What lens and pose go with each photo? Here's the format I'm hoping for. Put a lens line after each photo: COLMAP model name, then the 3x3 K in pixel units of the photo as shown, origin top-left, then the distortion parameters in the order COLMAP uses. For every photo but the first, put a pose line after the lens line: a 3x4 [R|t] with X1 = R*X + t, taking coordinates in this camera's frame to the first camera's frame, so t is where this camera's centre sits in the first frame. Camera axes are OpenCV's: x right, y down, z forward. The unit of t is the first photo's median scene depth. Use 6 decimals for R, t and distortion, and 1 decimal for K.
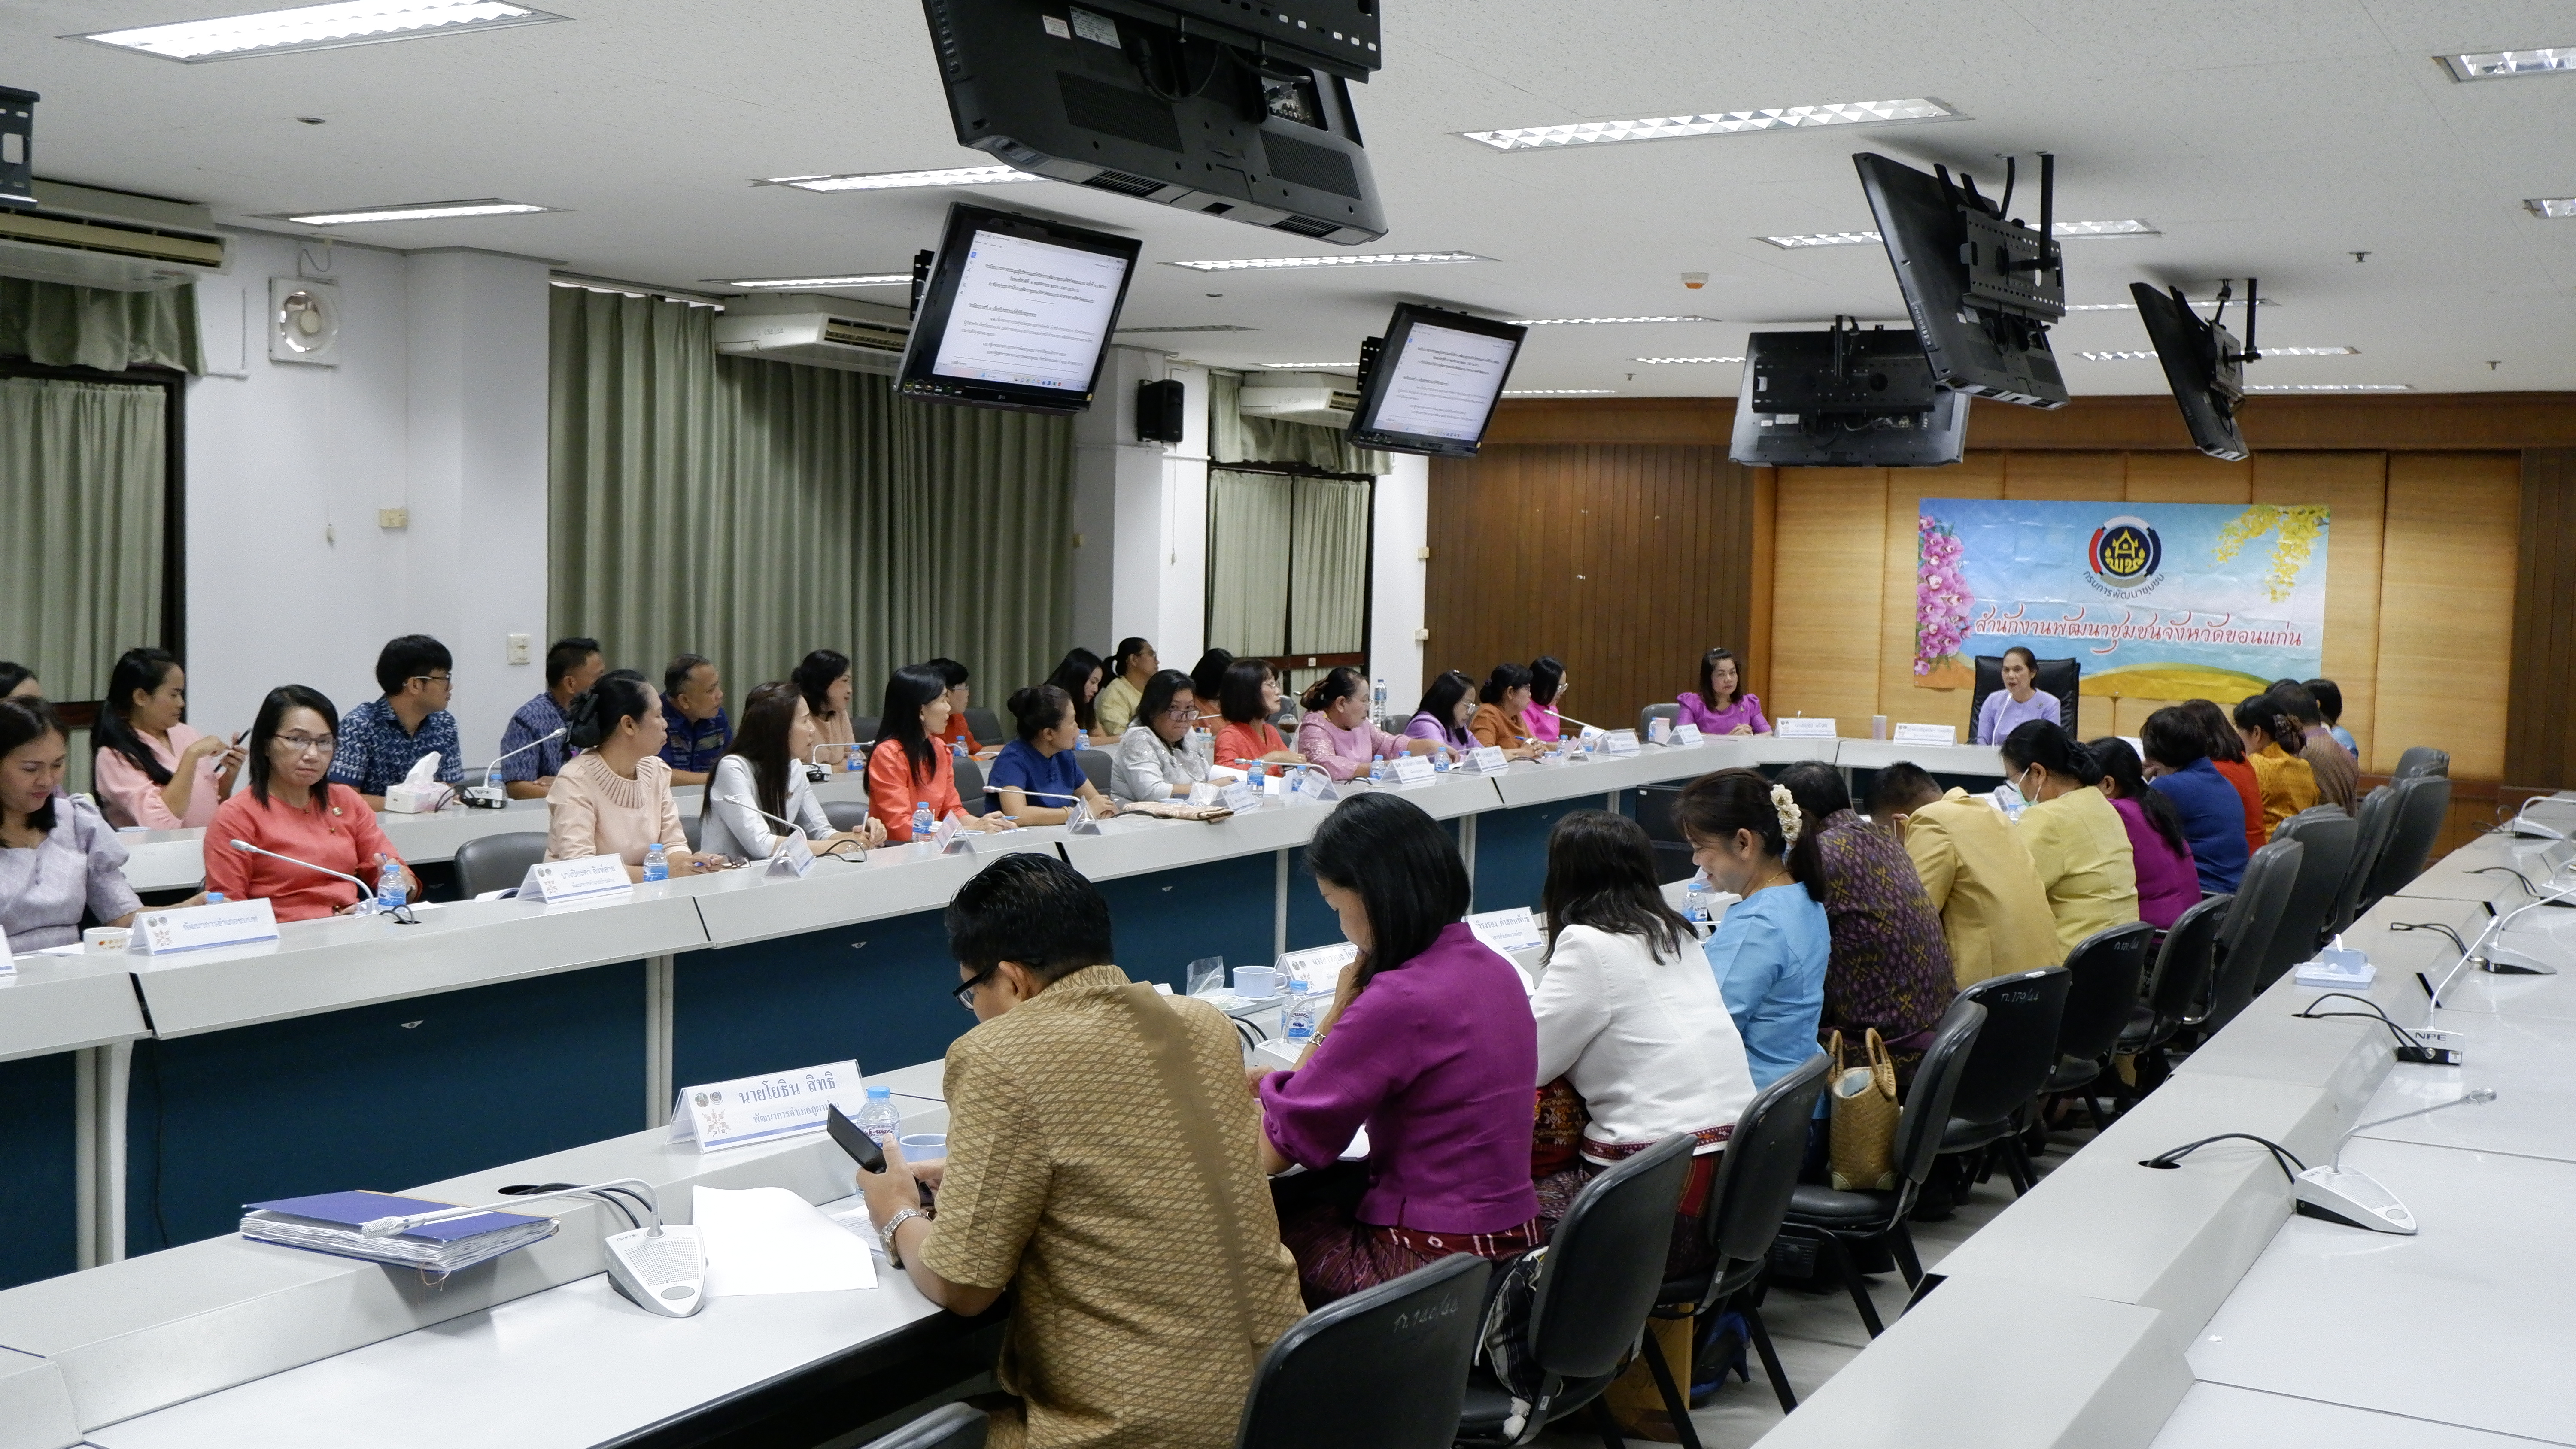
lens RADIAL K [[2584.3, 0, 1293.7], [0, 2584.3, 724.4], [0, 0, 1]] dist [-0.029947, 0.000000]
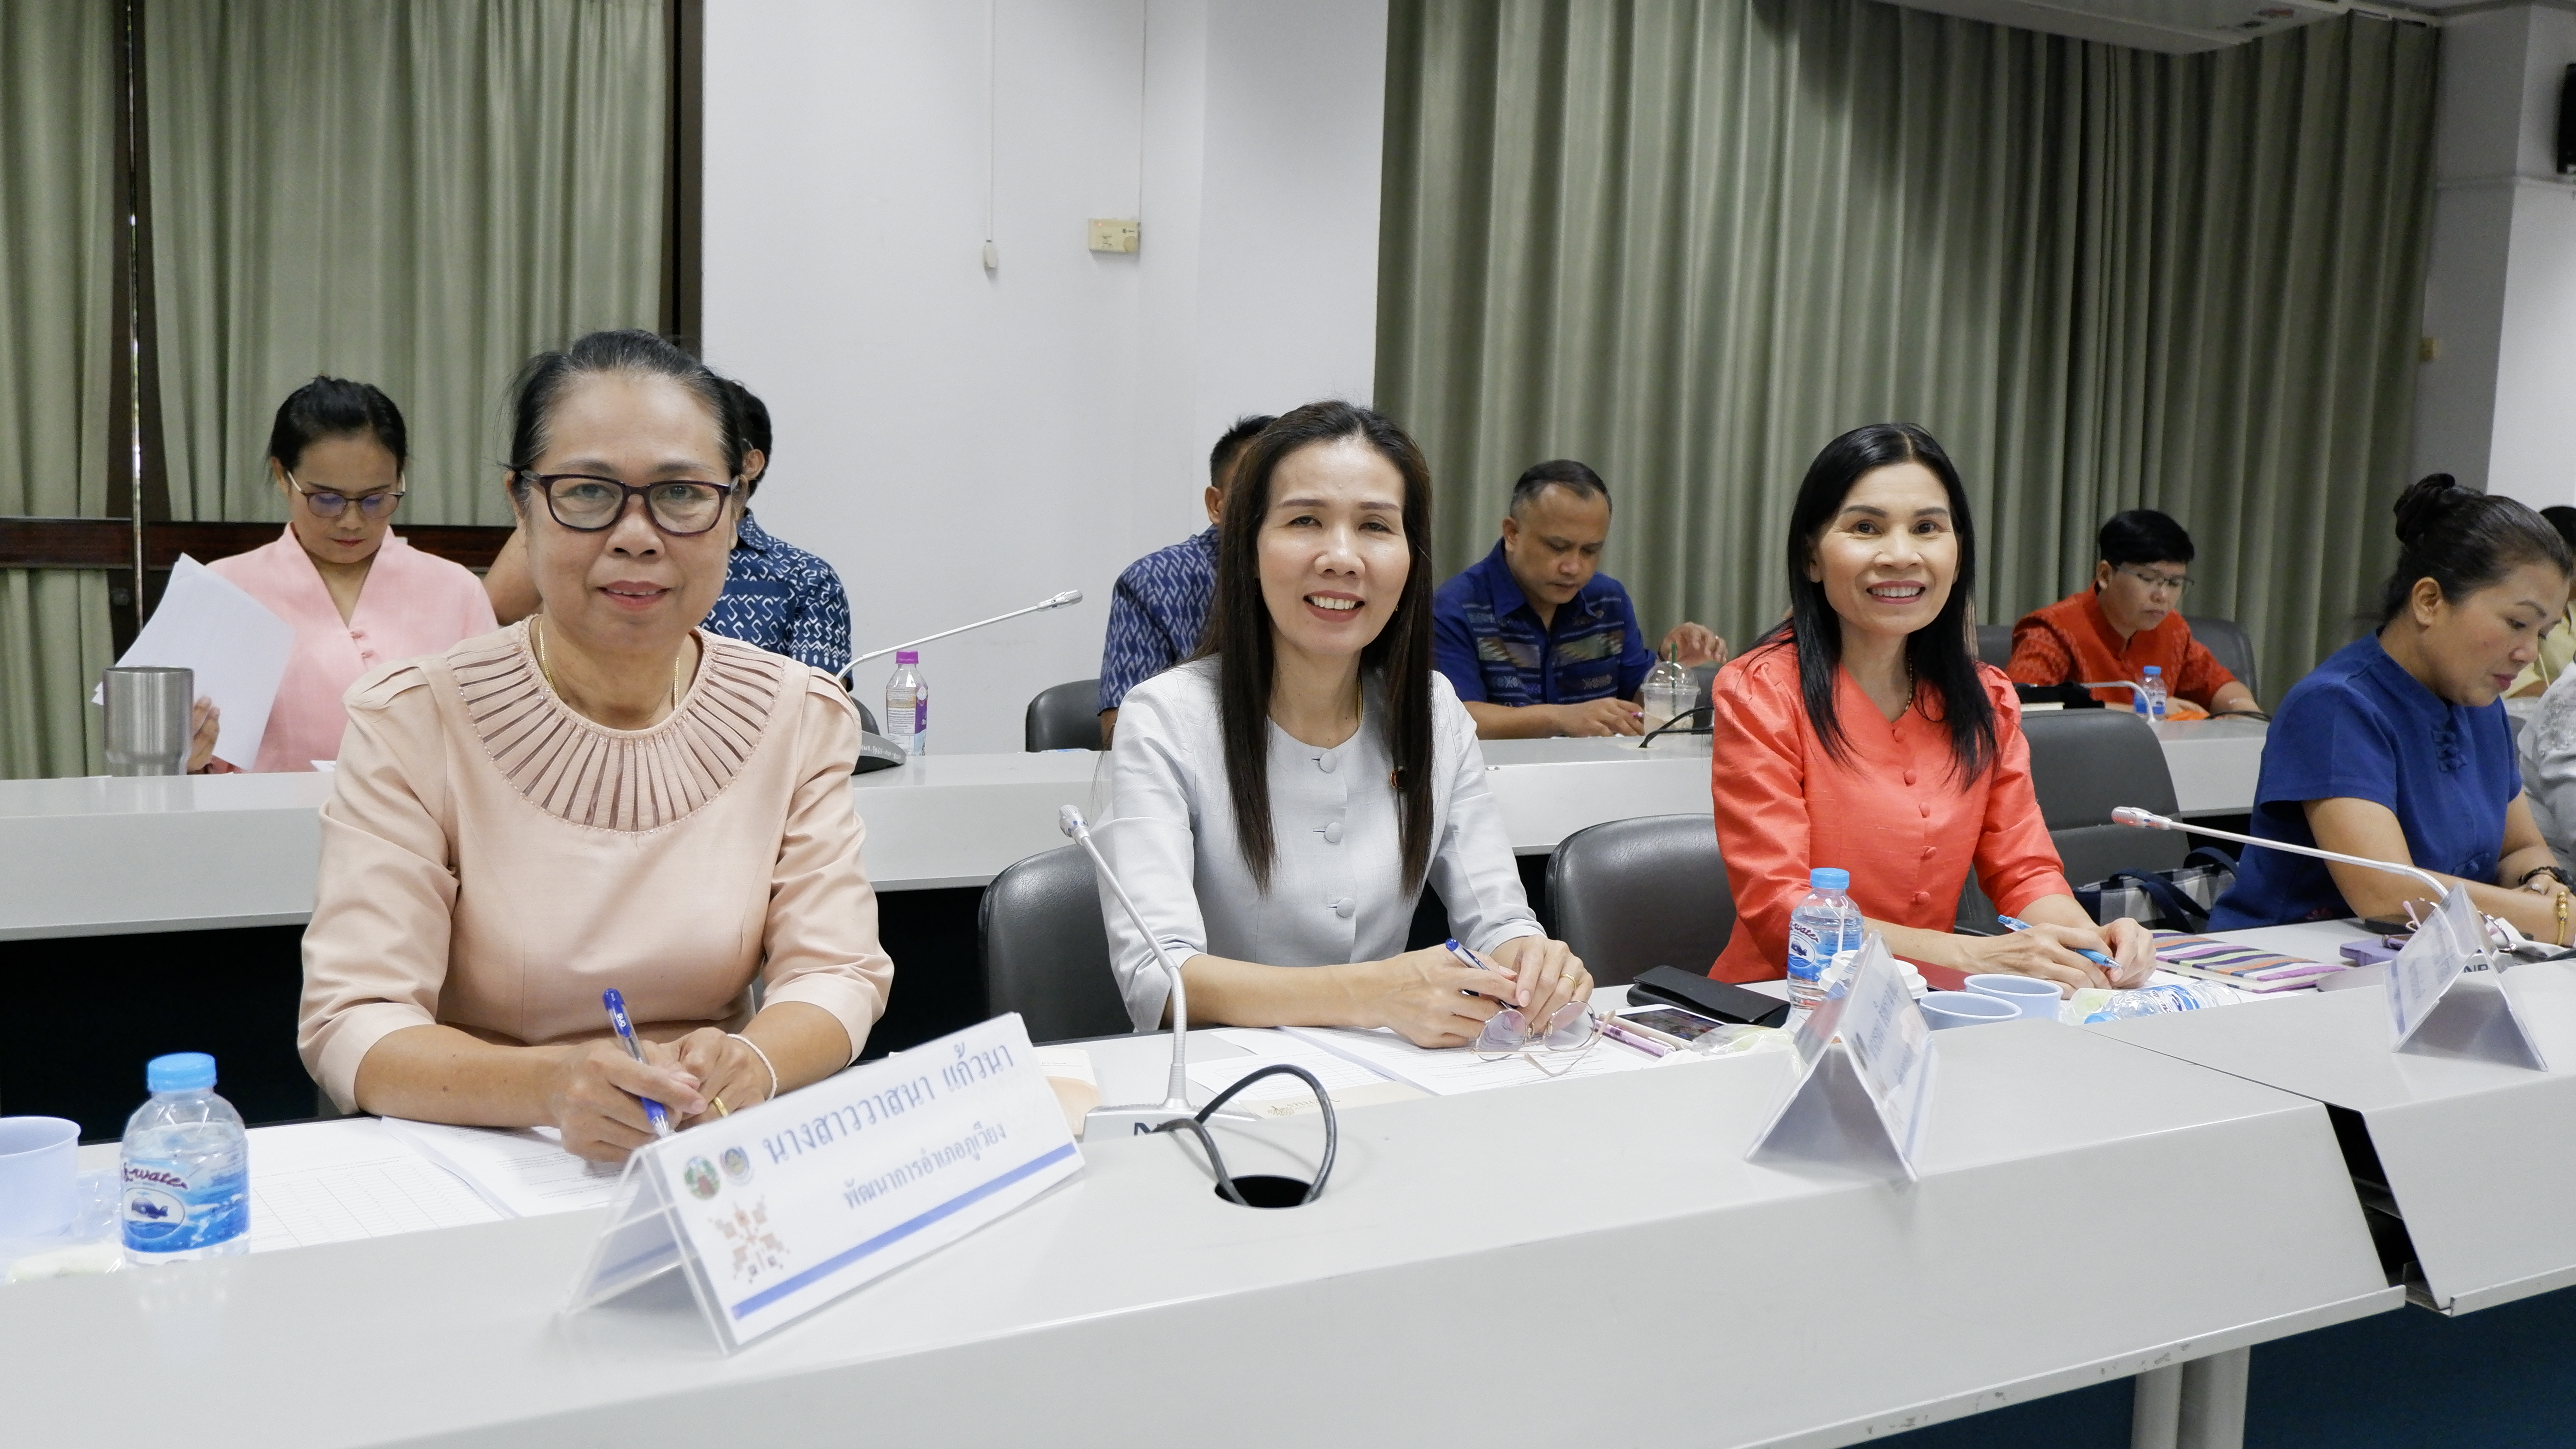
lens RADIAL K [[2228.2, 0, 1290.7], [0, 2228.2, 740.0], [0, 0, 1]] dist [0.008410, -0.017071]
pose [[0.854564, 0.065143, -0.515244, -0.034539], [-0.045931, 0.997694, 0.049961, 0.003791], [0.517310, -0.019029, 0.855586, 0.396027]]
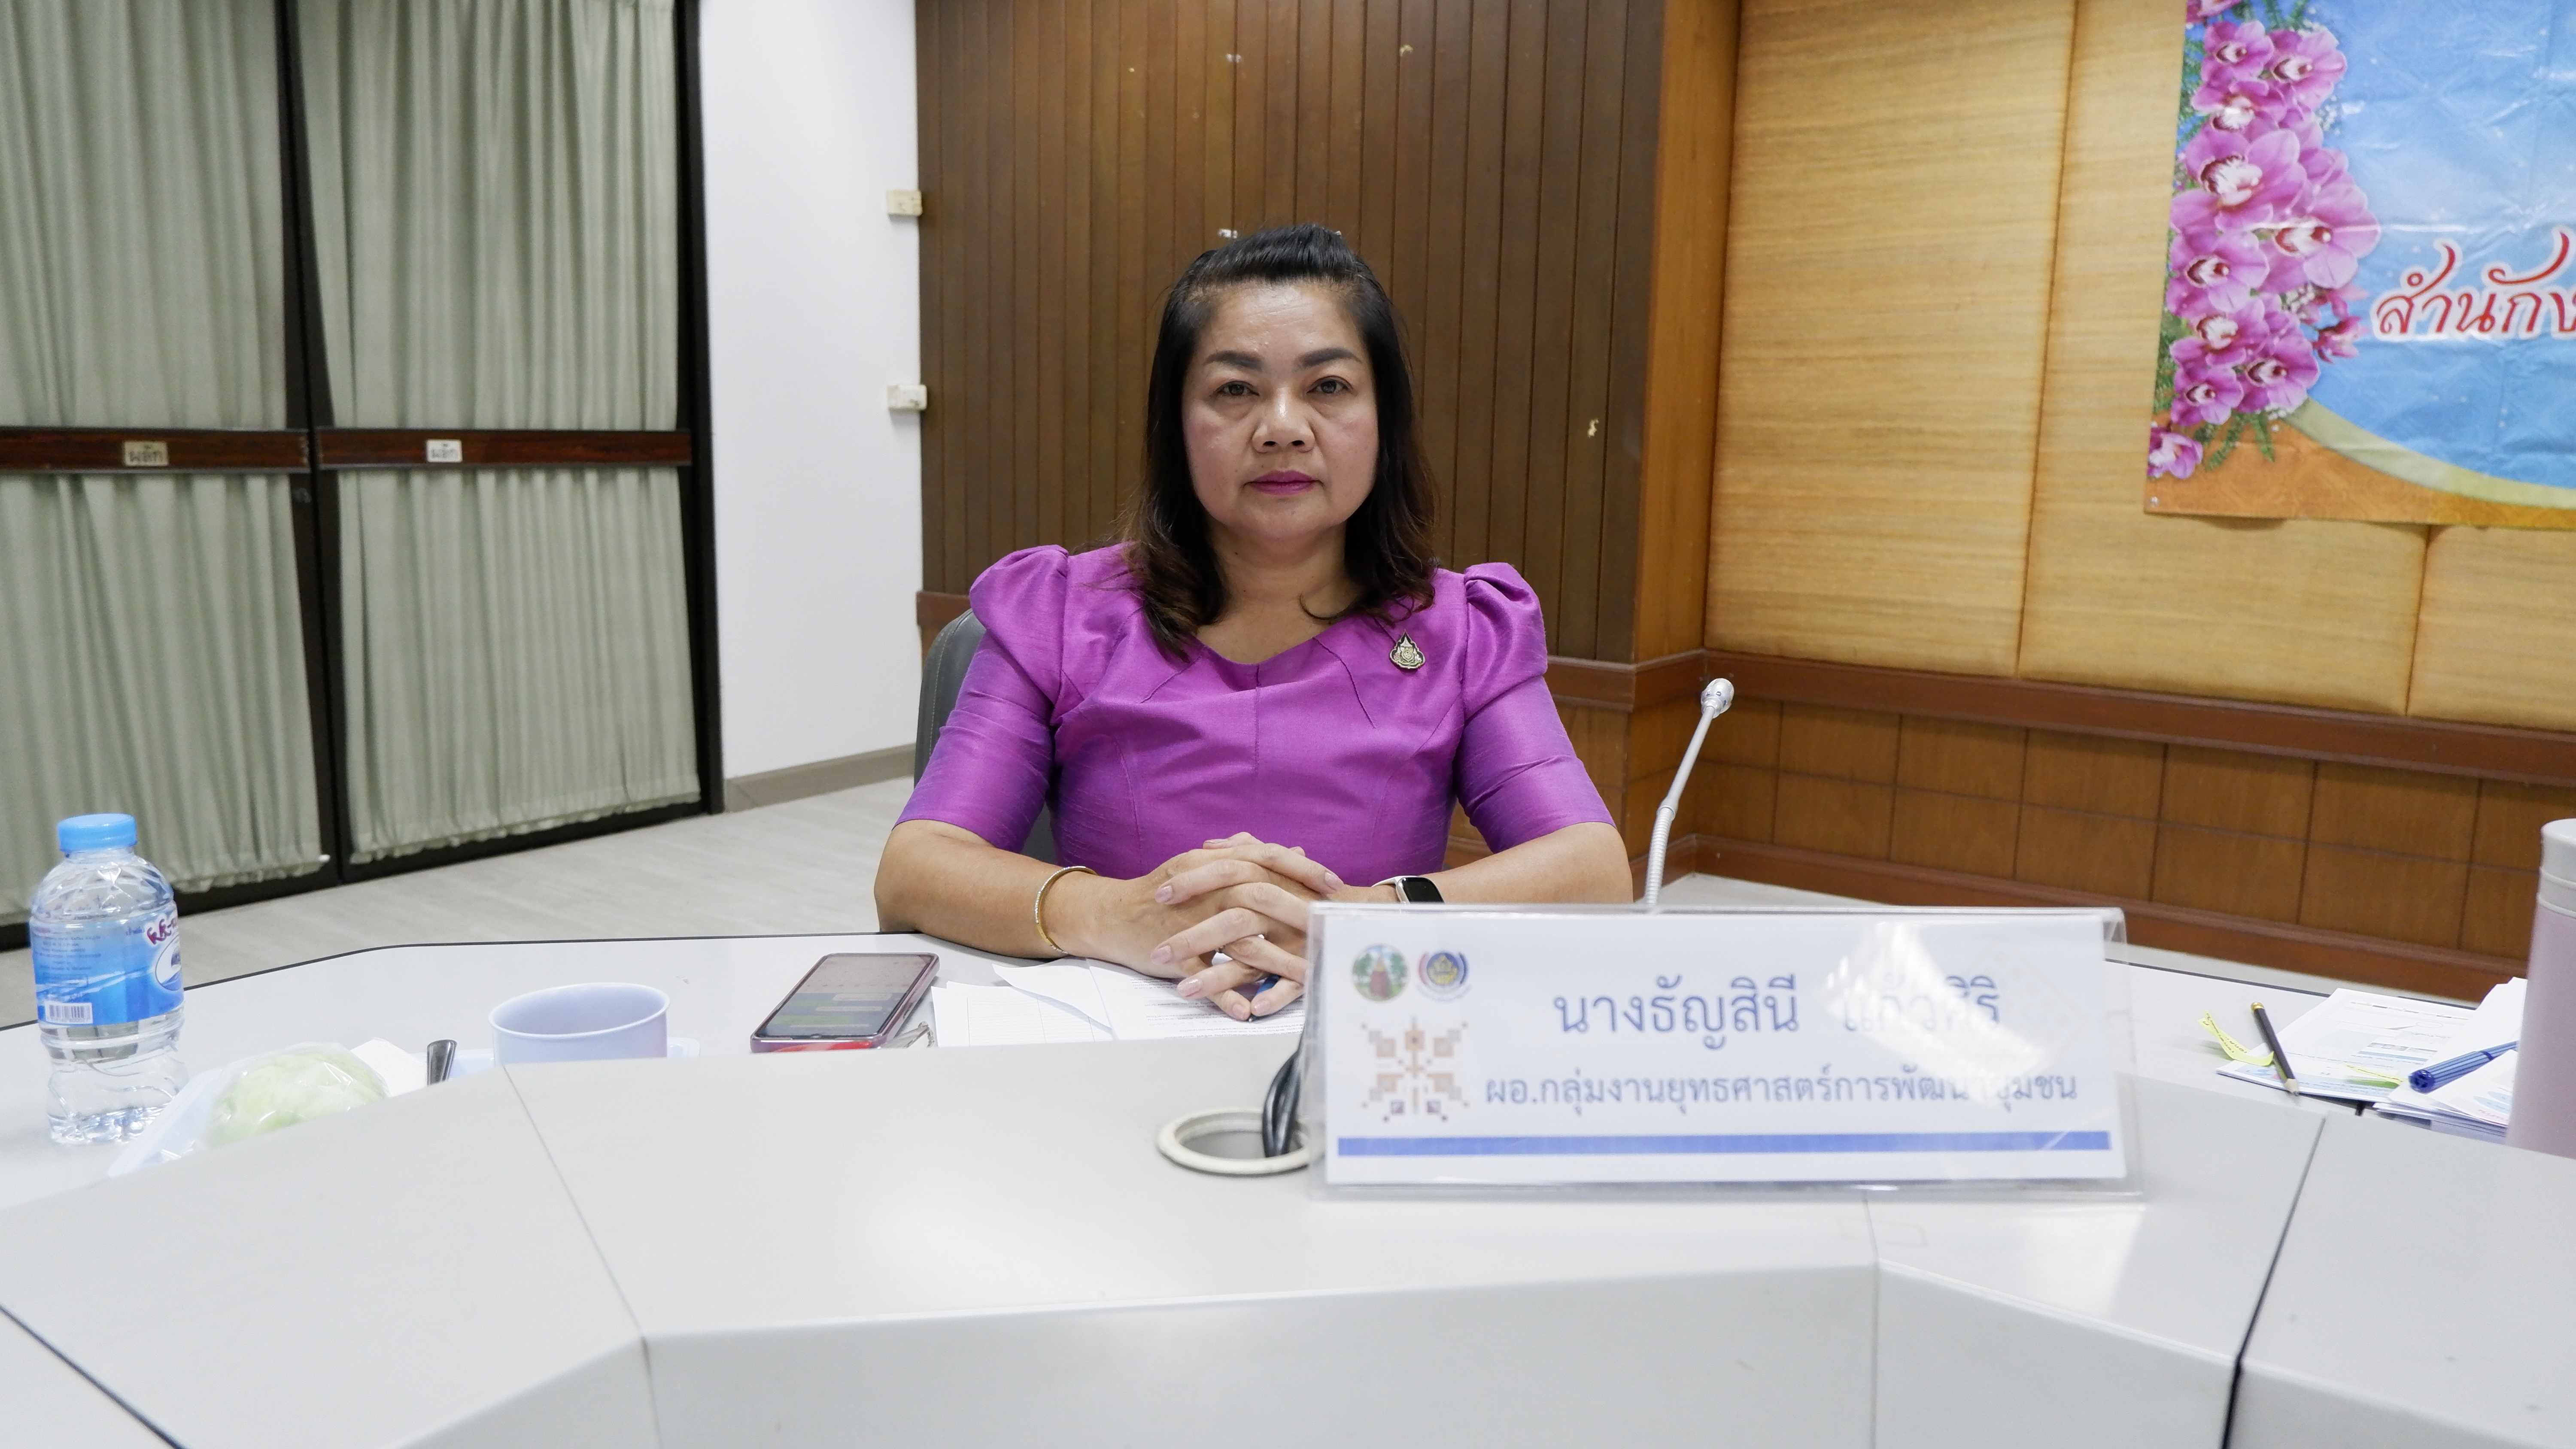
lens RADIAL K [[1741.8, 0, 1305.7], [0, 1741.8, 725.2], [0, 0, 1]] dist [-0.019234, 0.004416]
pose [[0.996610, 0.006846, -0.081980, 0.163360], [0.001602, 0.994727, 0.102542, -0.011490], [0.082250, -0.102326, 0.991345, 0.828466]]
